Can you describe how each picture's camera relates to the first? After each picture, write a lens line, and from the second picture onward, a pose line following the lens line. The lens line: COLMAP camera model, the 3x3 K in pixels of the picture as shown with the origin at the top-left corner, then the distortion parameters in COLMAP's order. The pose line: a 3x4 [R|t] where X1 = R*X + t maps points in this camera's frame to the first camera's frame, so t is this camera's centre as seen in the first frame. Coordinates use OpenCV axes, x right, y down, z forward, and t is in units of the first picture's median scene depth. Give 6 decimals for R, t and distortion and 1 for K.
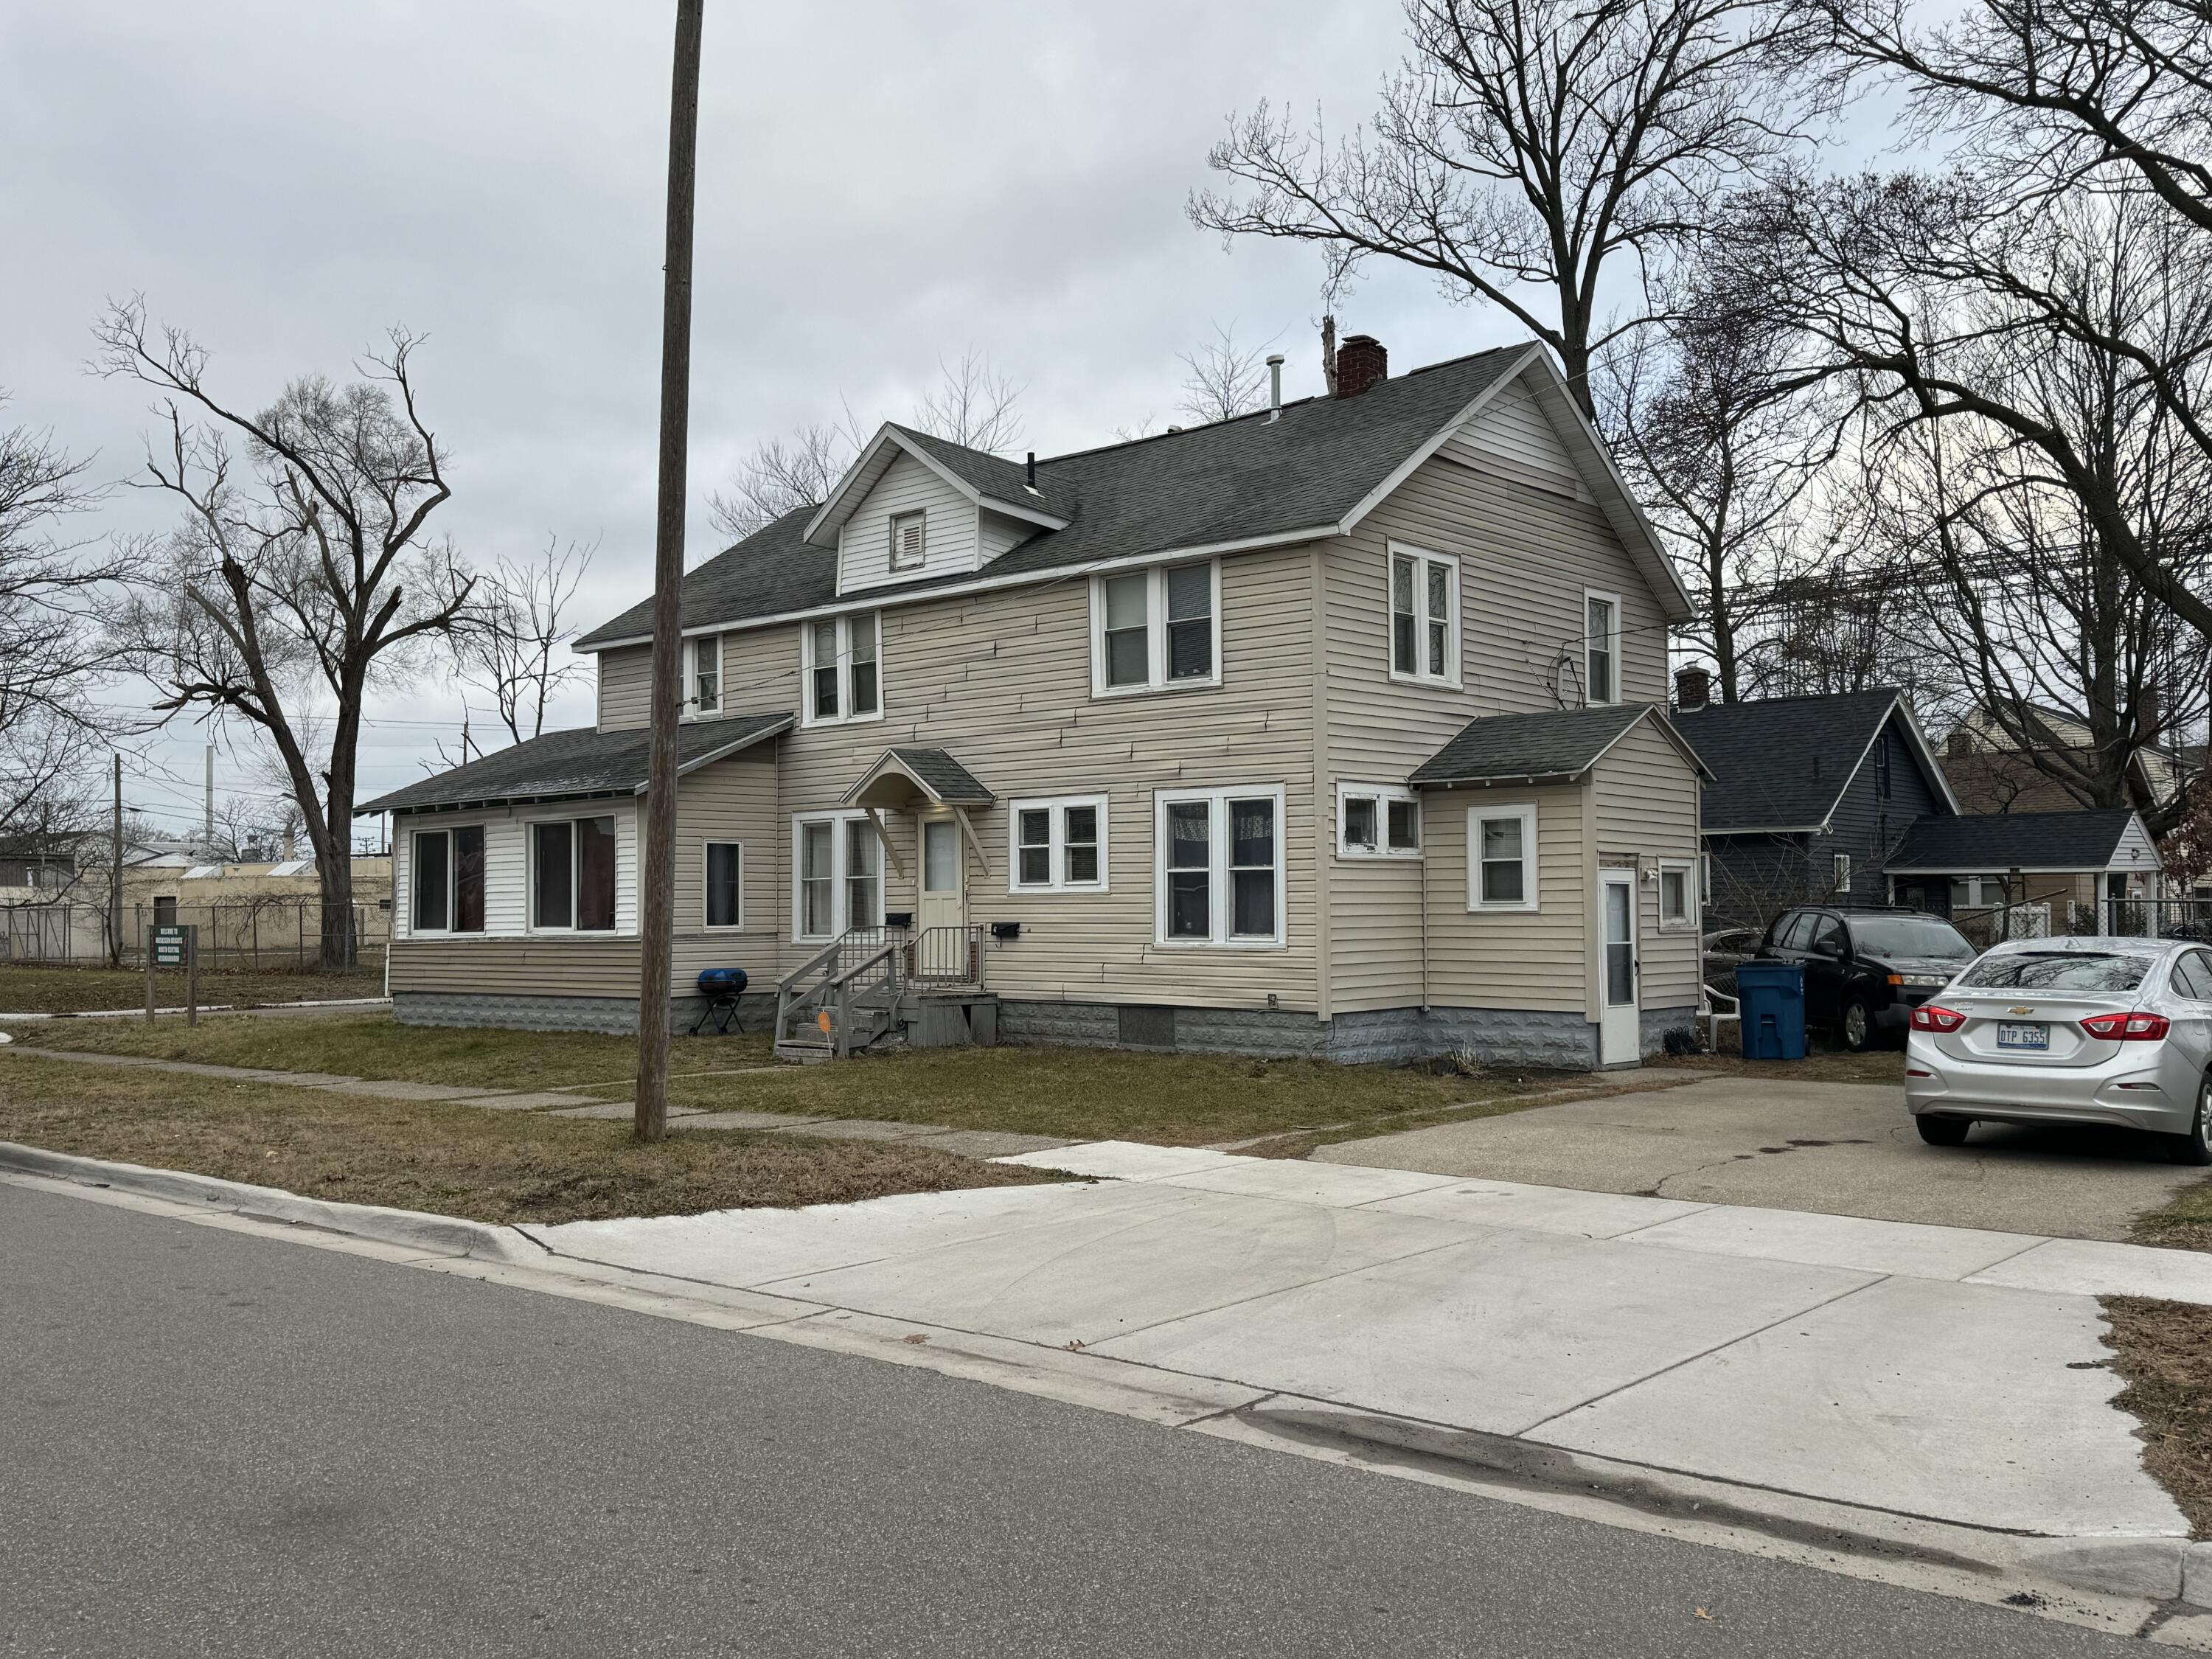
lens RADIAL K [[1963.7, 0, 1091.7], [0, 1963.7, 857.8], [0, 0, 1]] dist [0.092095, -0.098261]
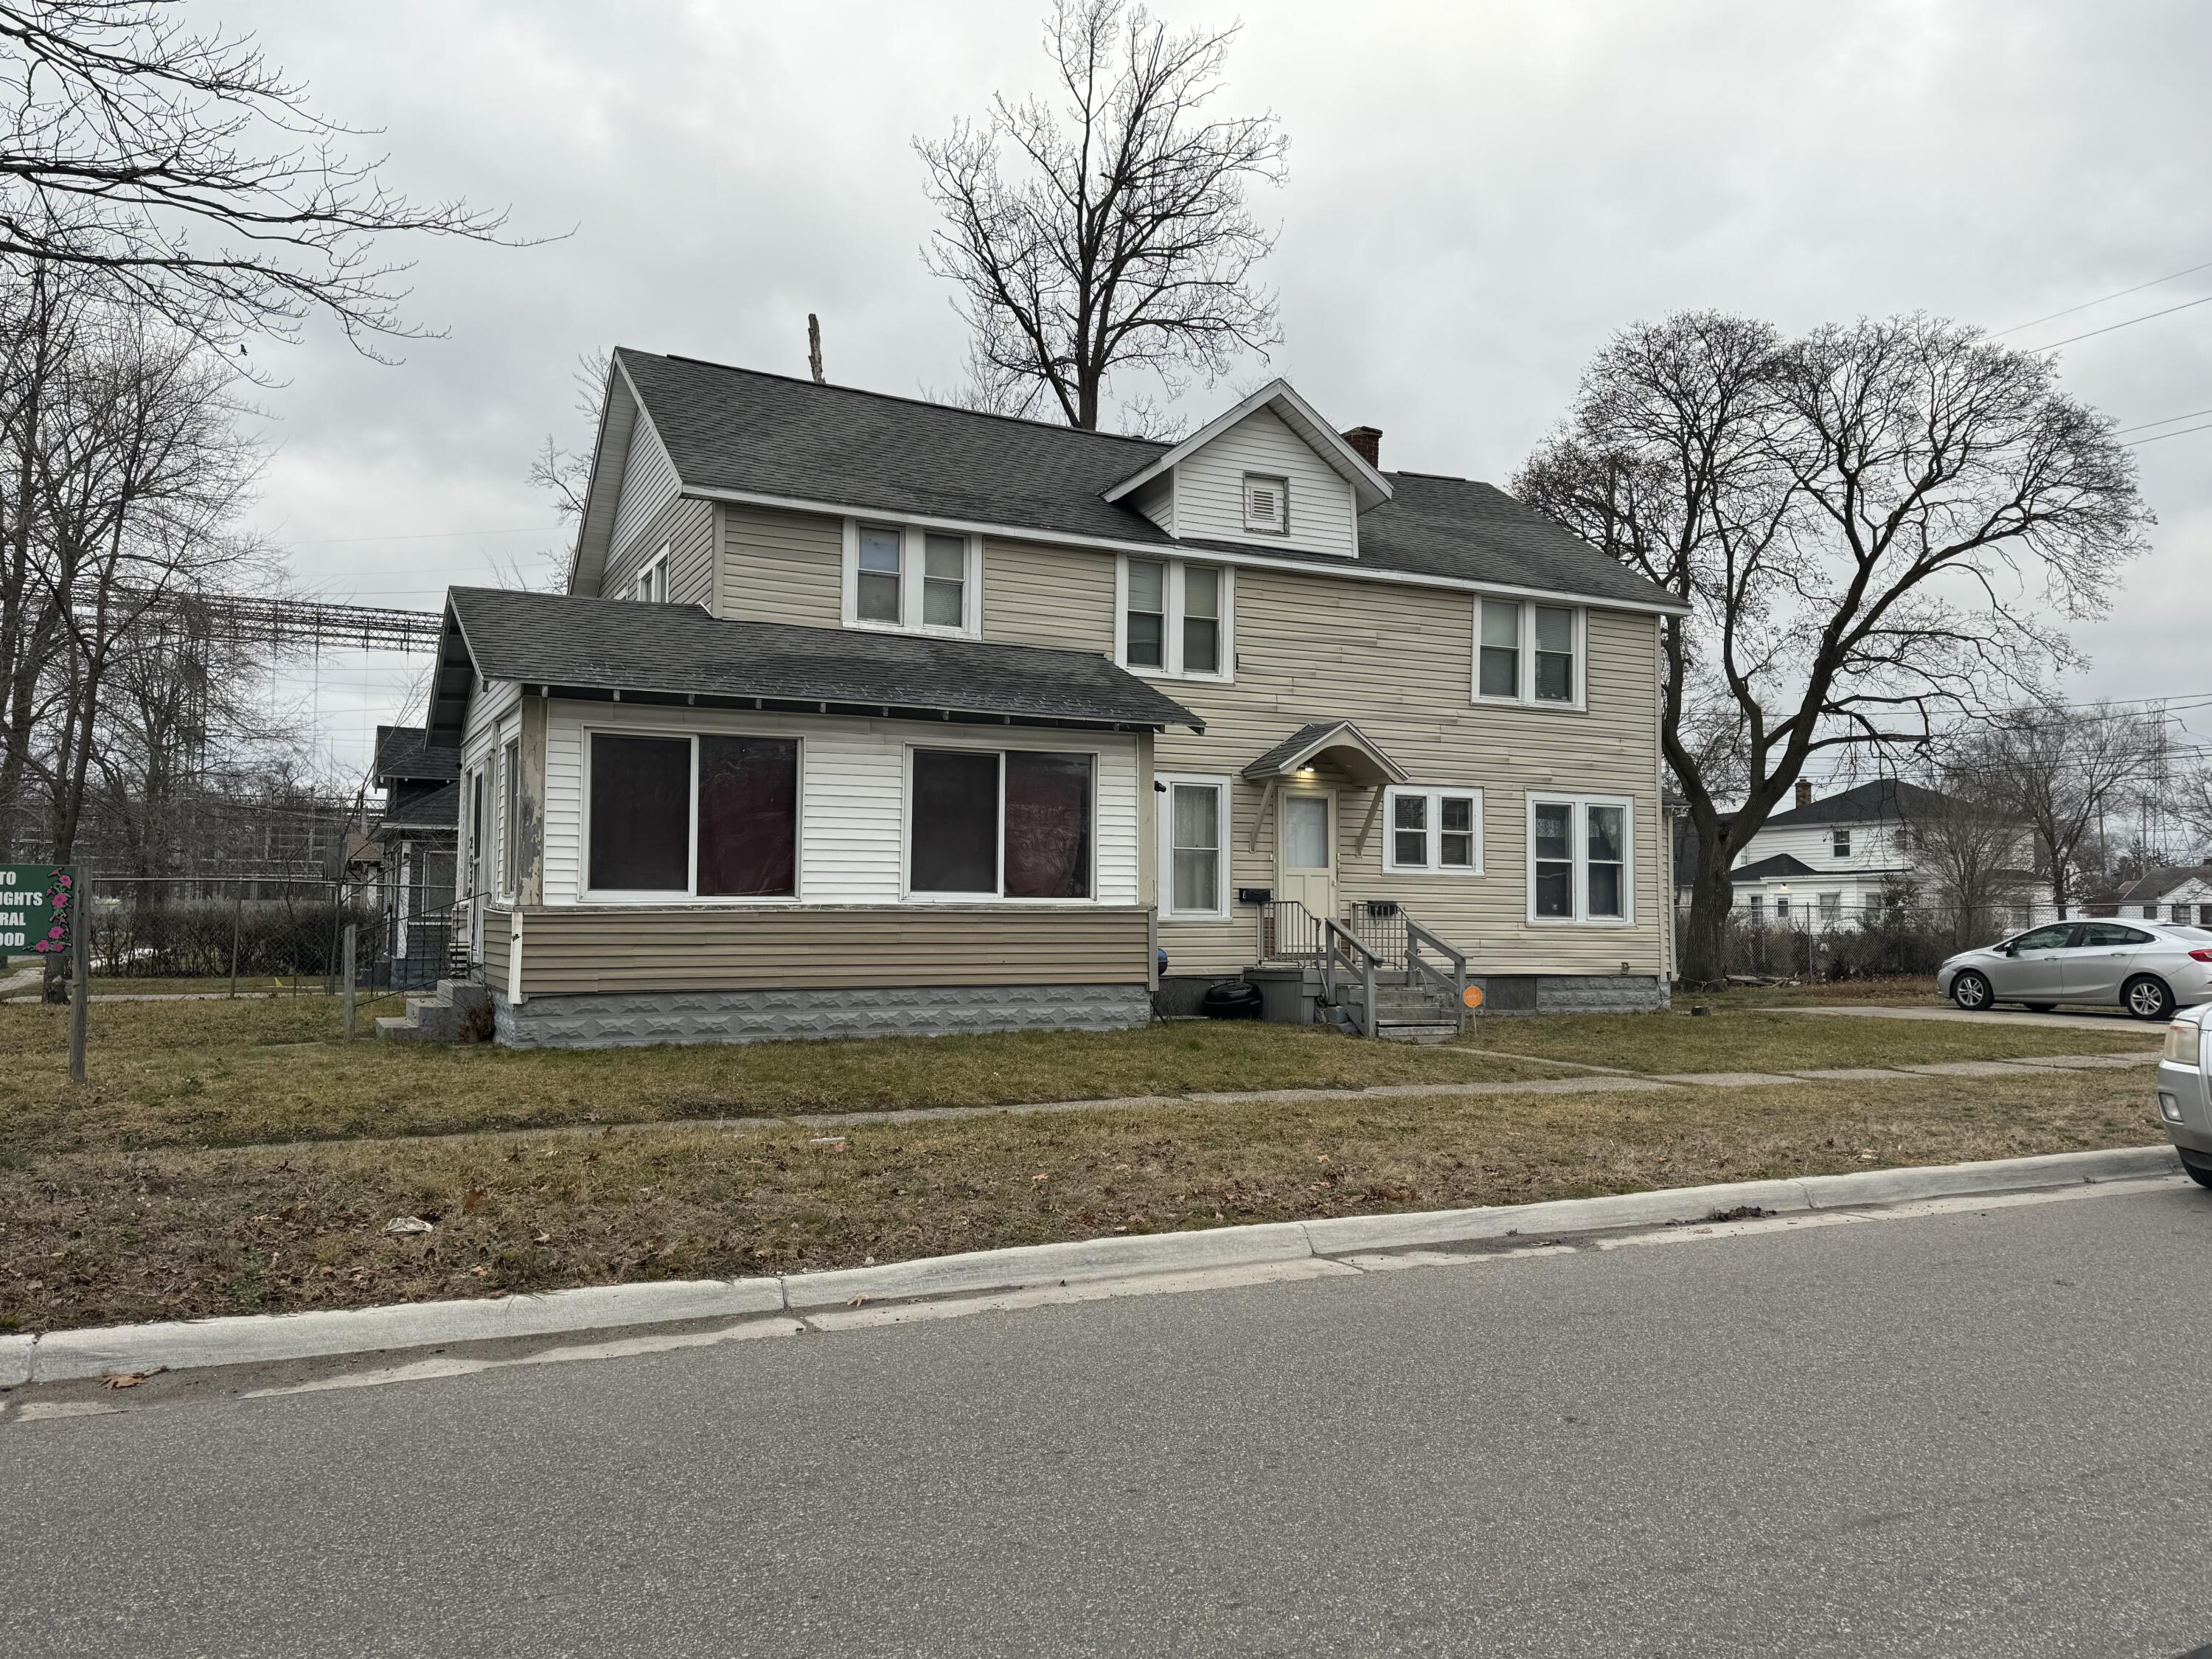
lens RADIAL K [[1663.6, 0, 1112.9], [0, 1663.6, 839.1], [0, 0, 1]] dist [0.062199, -0.007484]
pose [[0.382053, 0.058447, 0.922290, -0.972027], [-0.035485, 0.998190, -0.048557, 0.051159], [-0.923459, -0.014176, 0.383435, 0.842751]]
